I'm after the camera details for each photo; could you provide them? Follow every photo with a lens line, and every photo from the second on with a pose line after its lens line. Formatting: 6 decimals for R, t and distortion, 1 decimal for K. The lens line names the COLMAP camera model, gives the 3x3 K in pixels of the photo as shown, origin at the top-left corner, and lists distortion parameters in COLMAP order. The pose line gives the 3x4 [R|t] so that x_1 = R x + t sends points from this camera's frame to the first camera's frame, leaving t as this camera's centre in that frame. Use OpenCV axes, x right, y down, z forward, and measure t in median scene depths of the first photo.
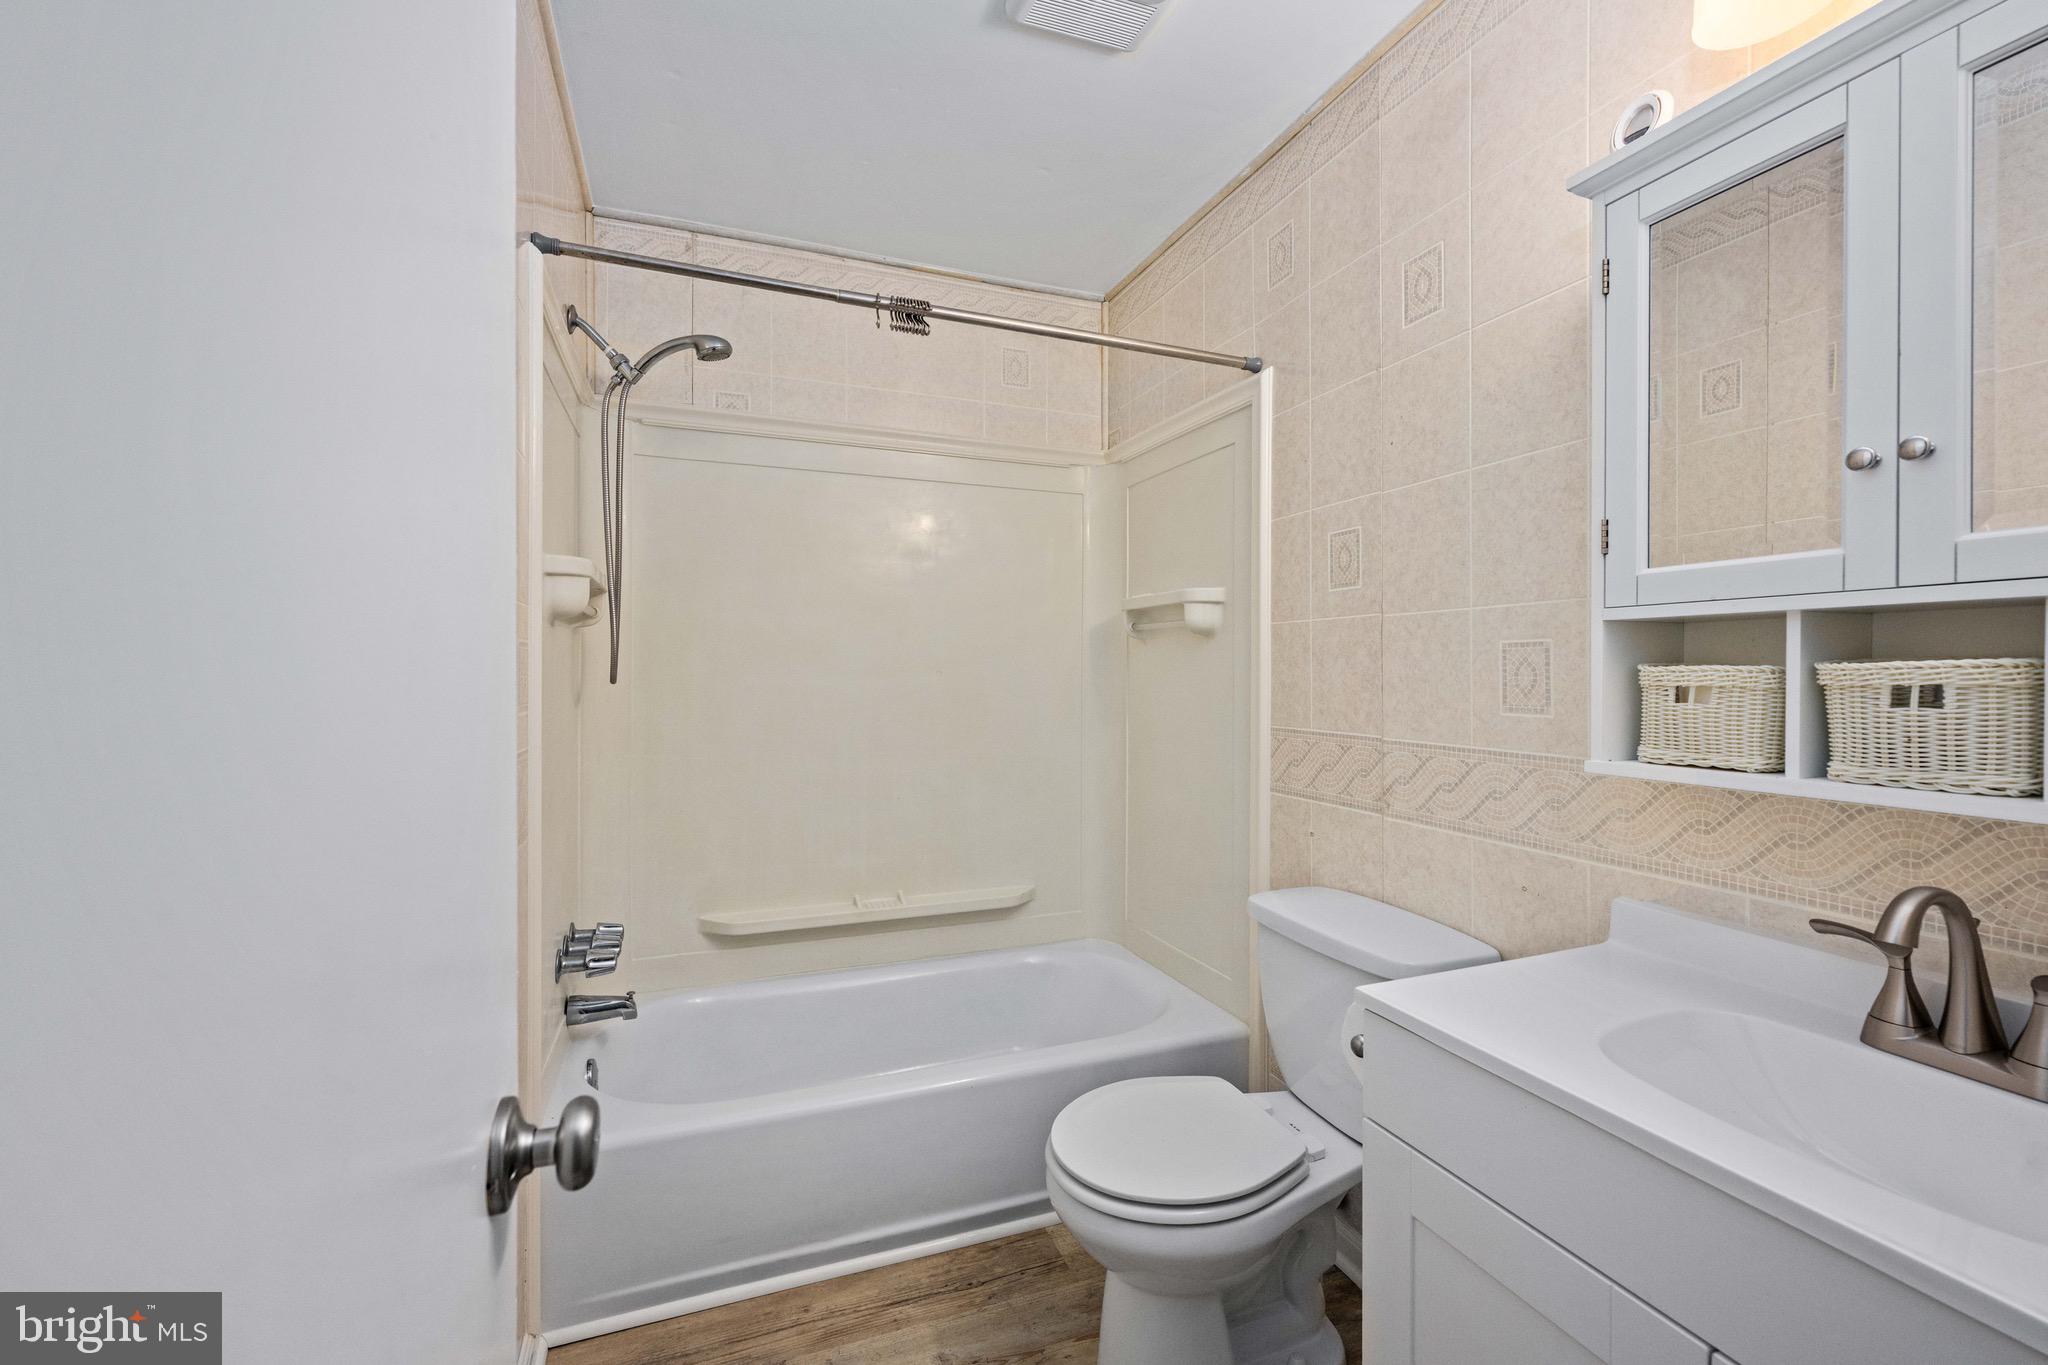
lens RADIAL K [[840.2, 0, 1034.3], [0, 840.2, 686.3], [0, 0, 1]] dist [-0.001145, 0.000746]
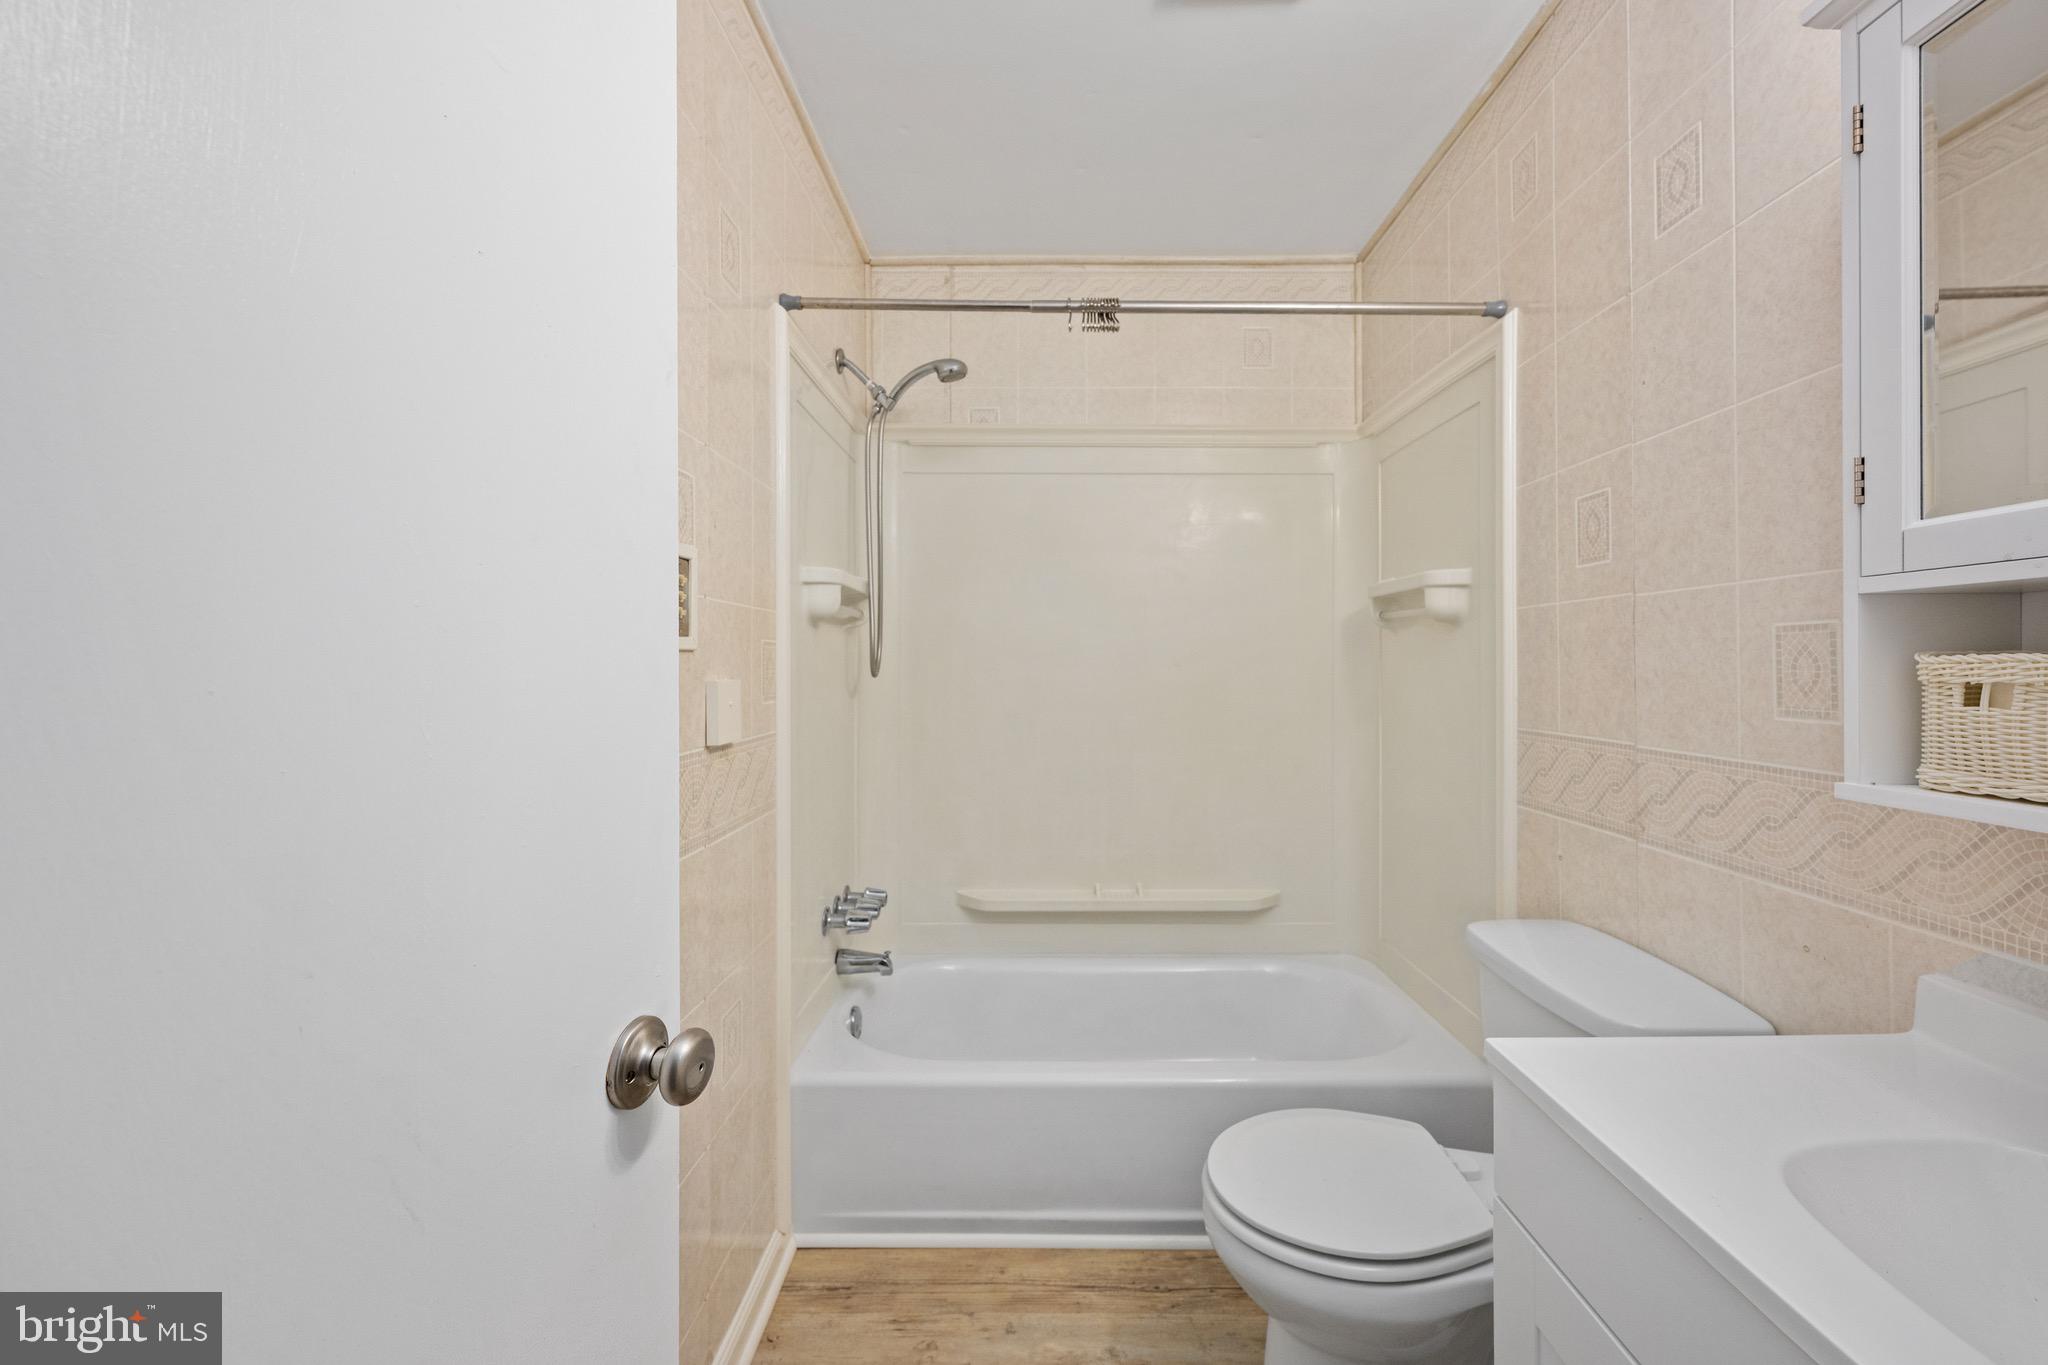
lens RADIAL K [[840.2, 0, 1034.9], [0, 840.2, 677.3], [0, 0, 1]] dist [-0.001145, 0.000746]
pose [[0.933629, 0.001095, -0.358239, 0.142289], [-0.002152, 0.999994, -0.002552, -0.000928], [0.358234, 0.003154, 0.933627, 0.027204]]
